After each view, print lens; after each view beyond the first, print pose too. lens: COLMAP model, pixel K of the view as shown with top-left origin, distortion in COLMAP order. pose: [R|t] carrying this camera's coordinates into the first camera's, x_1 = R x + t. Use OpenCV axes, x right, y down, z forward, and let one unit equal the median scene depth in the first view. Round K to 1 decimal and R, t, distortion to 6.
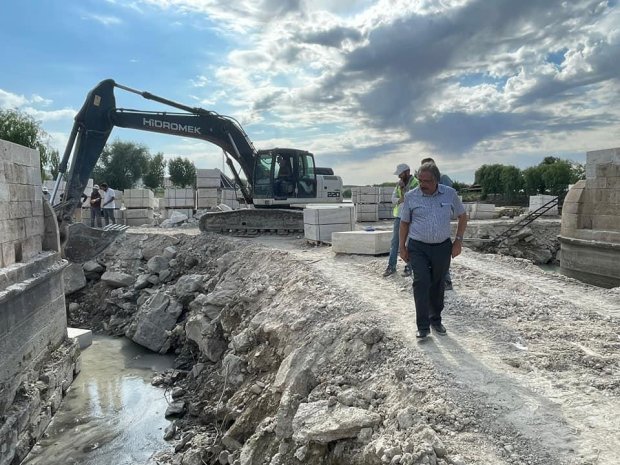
lens RADIAL K [[510.5, 0, 309.4], [0, 510.5, 232.2], [0, 0, 1]] dist [0.054499, -0.066944]
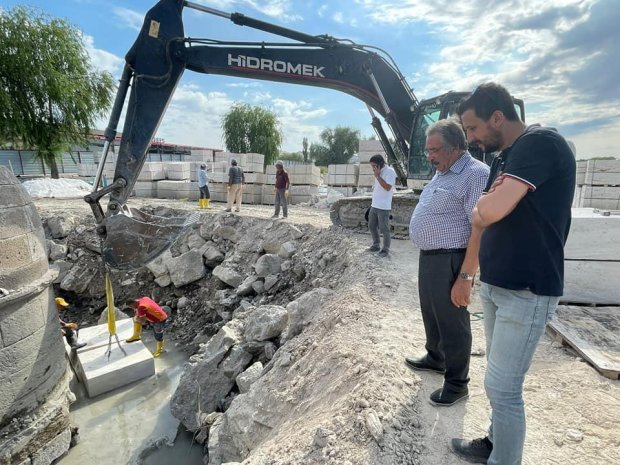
lens RADIAL K [[347.5, 0, 308.2], [0, 347.5, 231.3], [0, 0, 1]] dist [-0.012985, -0.000267]
pose [[0.872112, 0.091724, -0.480632, -0.000543], [-0.040598, 0.992450, 0.115734, -0.009869], [0.487619, -0.081421, 0.869252, 0.118728]]
